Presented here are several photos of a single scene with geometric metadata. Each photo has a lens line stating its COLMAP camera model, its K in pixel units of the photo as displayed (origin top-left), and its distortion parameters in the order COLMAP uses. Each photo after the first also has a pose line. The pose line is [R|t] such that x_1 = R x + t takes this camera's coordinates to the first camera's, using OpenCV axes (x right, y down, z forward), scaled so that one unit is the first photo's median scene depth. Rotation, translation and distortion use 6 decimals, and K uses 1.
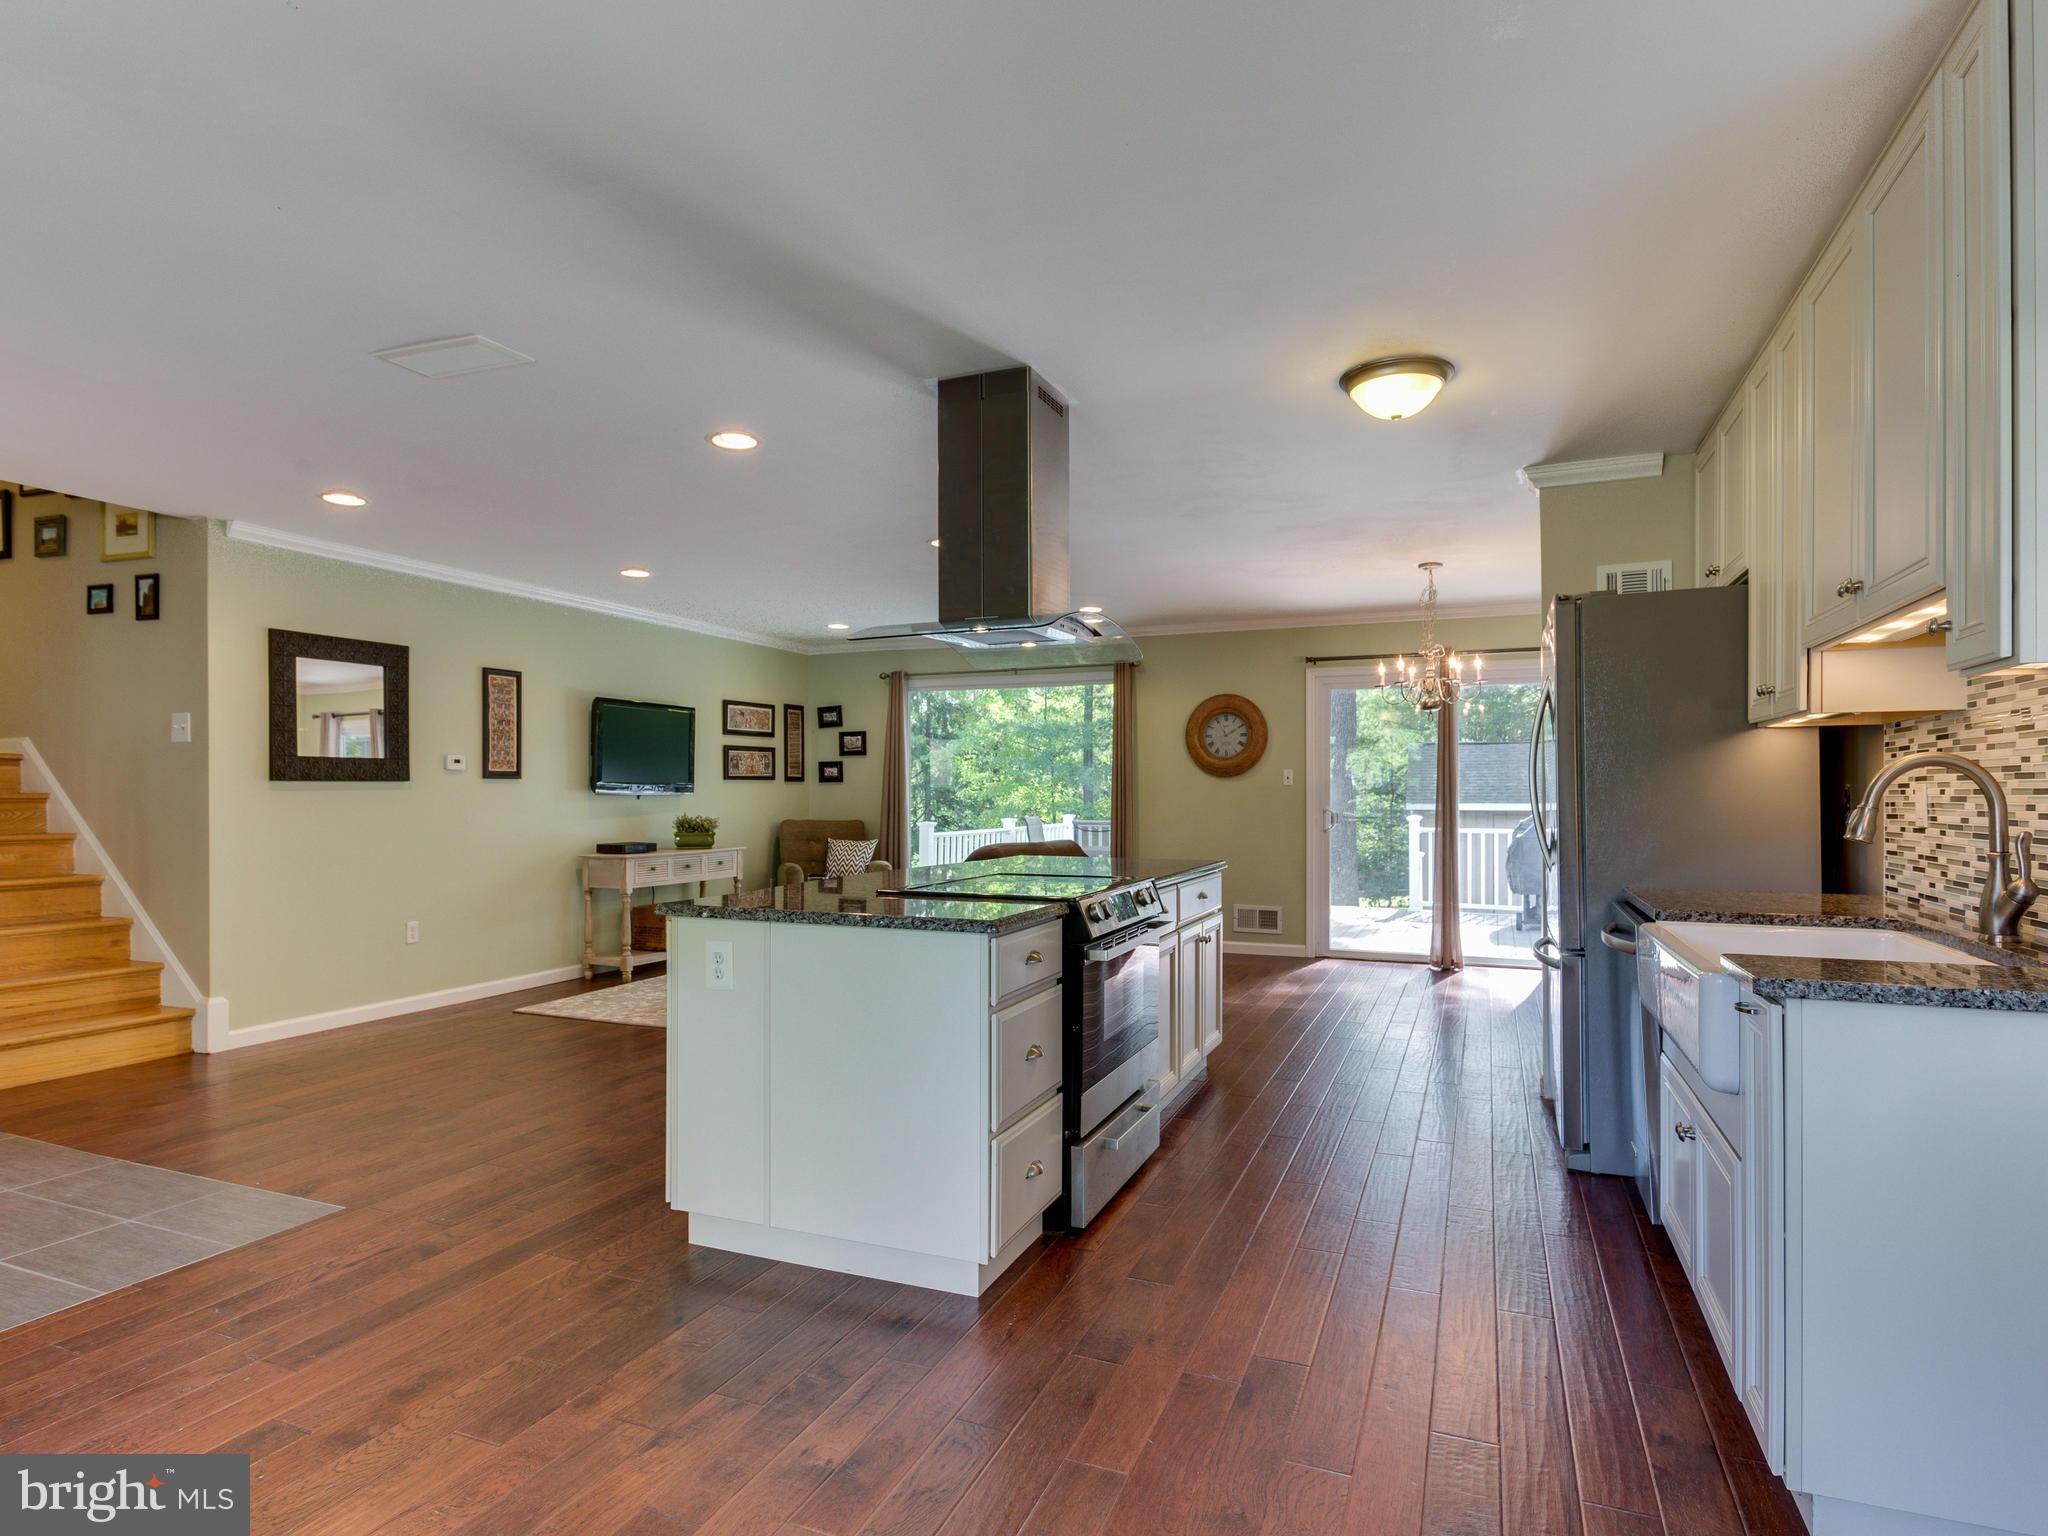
lens RADIAL K [[1108.8, 0, 1007.1], [0, 1108.8, 788.9], [0, 0, 1]] dist [0.008851, -0.000558]
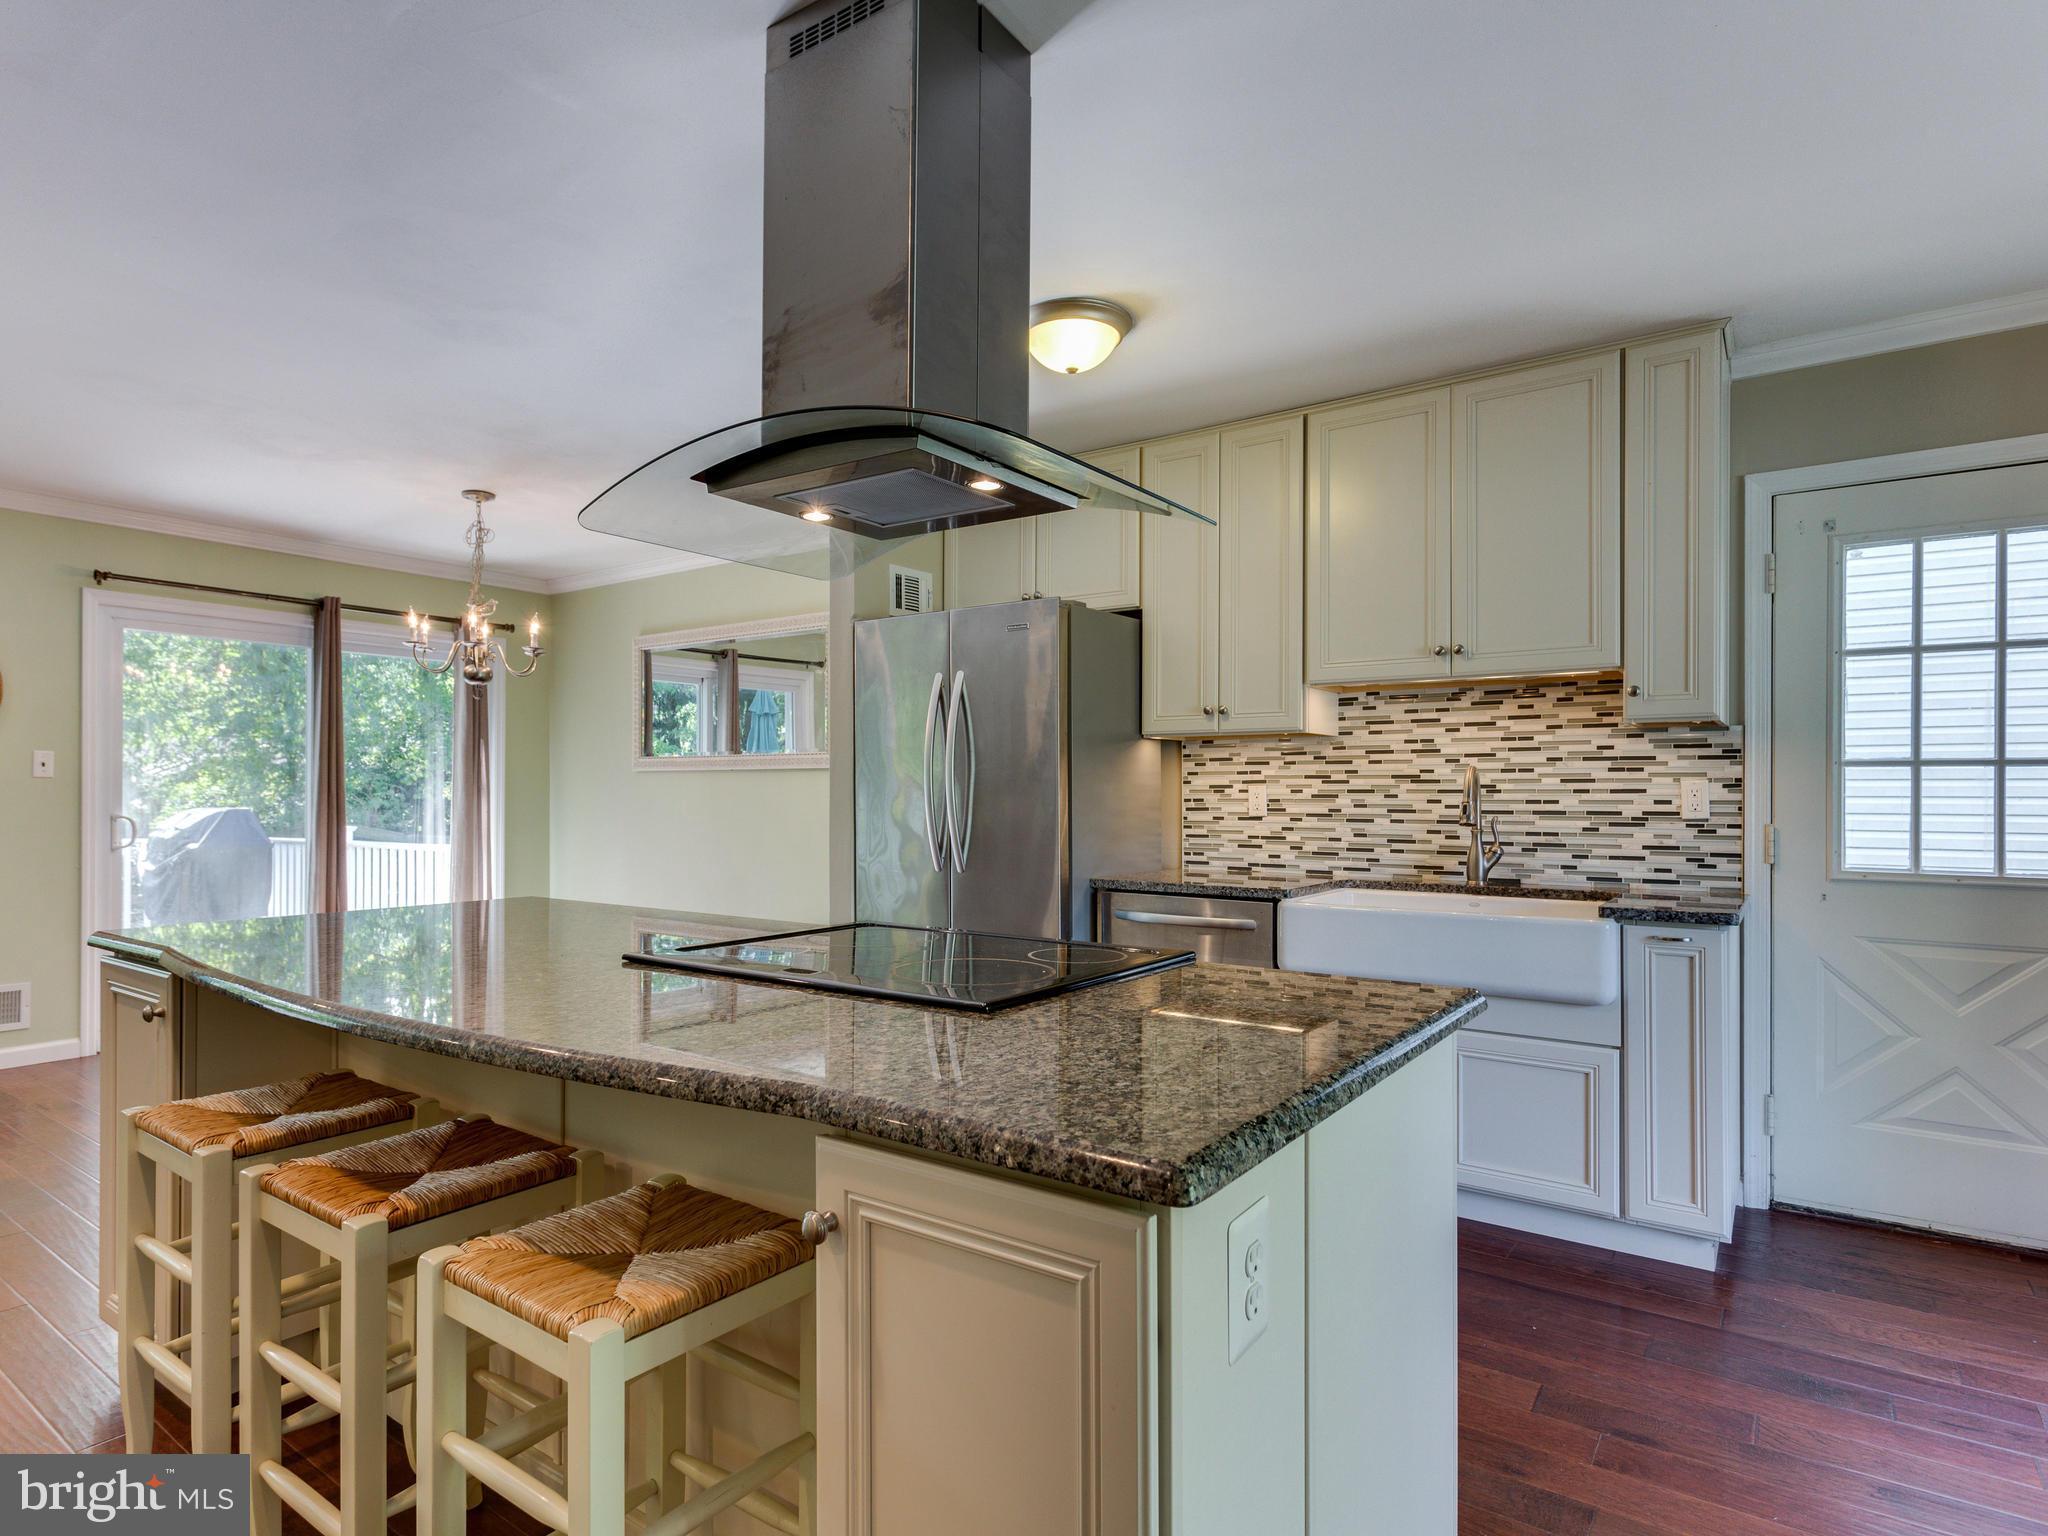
lens RADIAL K [[1108.8, 0, 1007.1], [0, 1108.8, 788.9], [0, 0, 1]] dist [0.008851, -0.000558]
pose [[0.213207, 0.003863, 0.977000, -0.317060], [-0.005989, 0.999979, -0.002646, 0.002706], [-0.976989, -0.005287, 0.213225, 0.512589]]
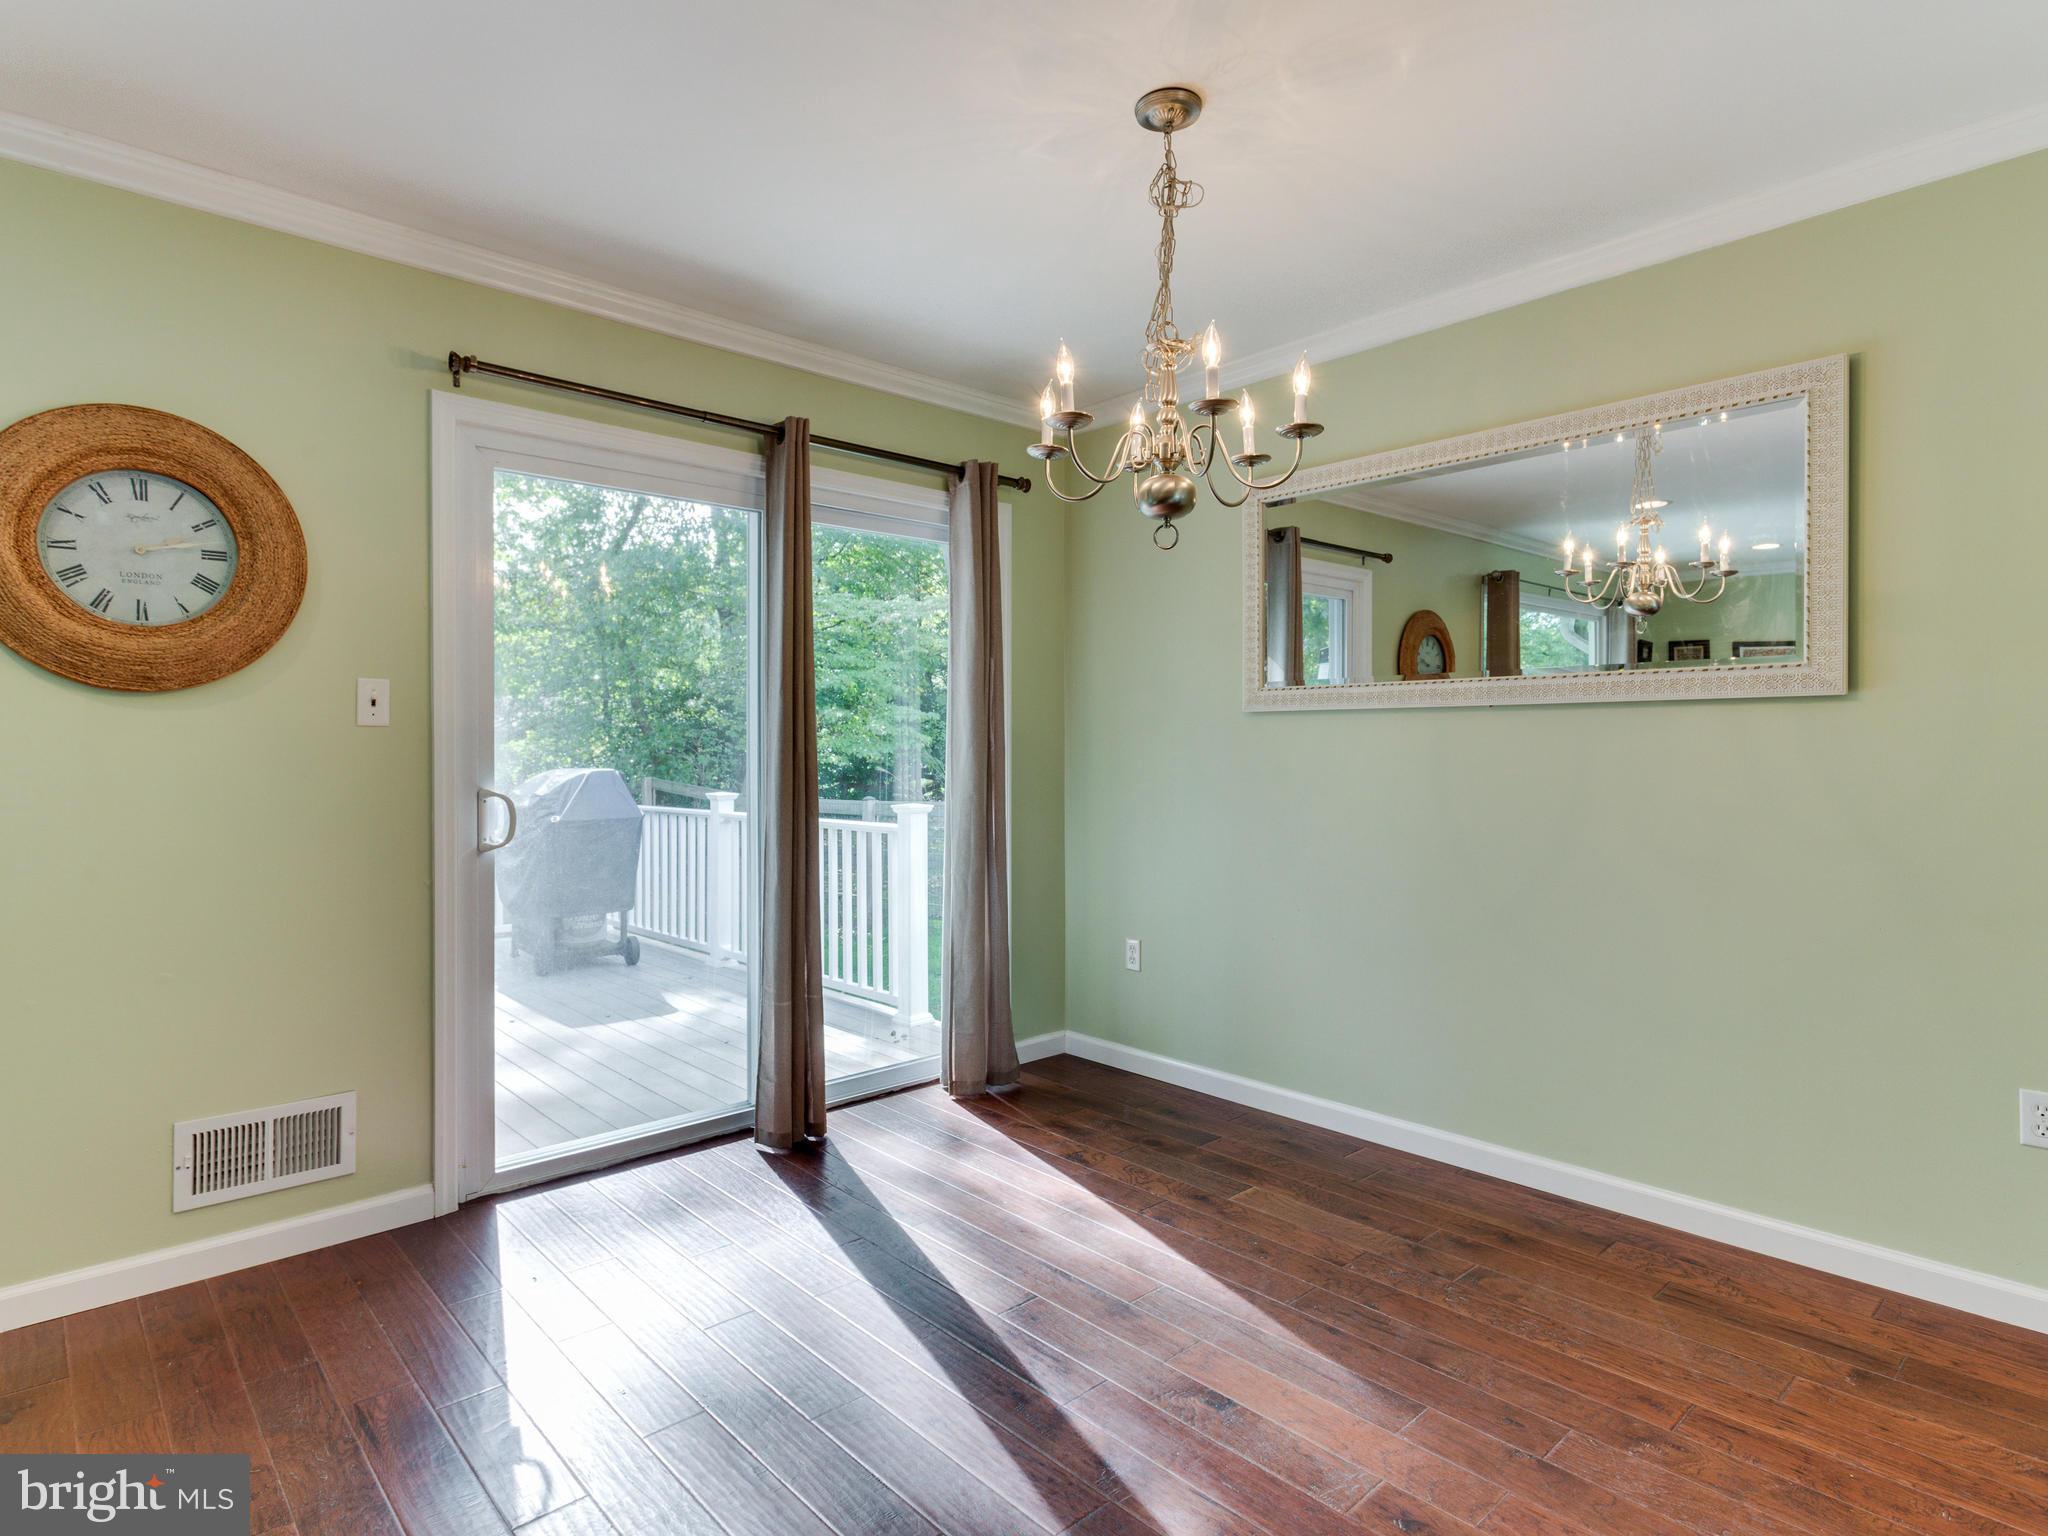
lens RADIAL K [[1115.9, 0, 1019.3], [0, 1115.9, 747.1], [0, 0, 1]] dist [0.008474, -0.000042]
pose [[0.410914, -0.000942, 0.911674, 0.035940], [-0.002284, 0.999995, 0.002063, 0.003251], [-0.911671, -0.002930, 0.410910, 0.965130]]
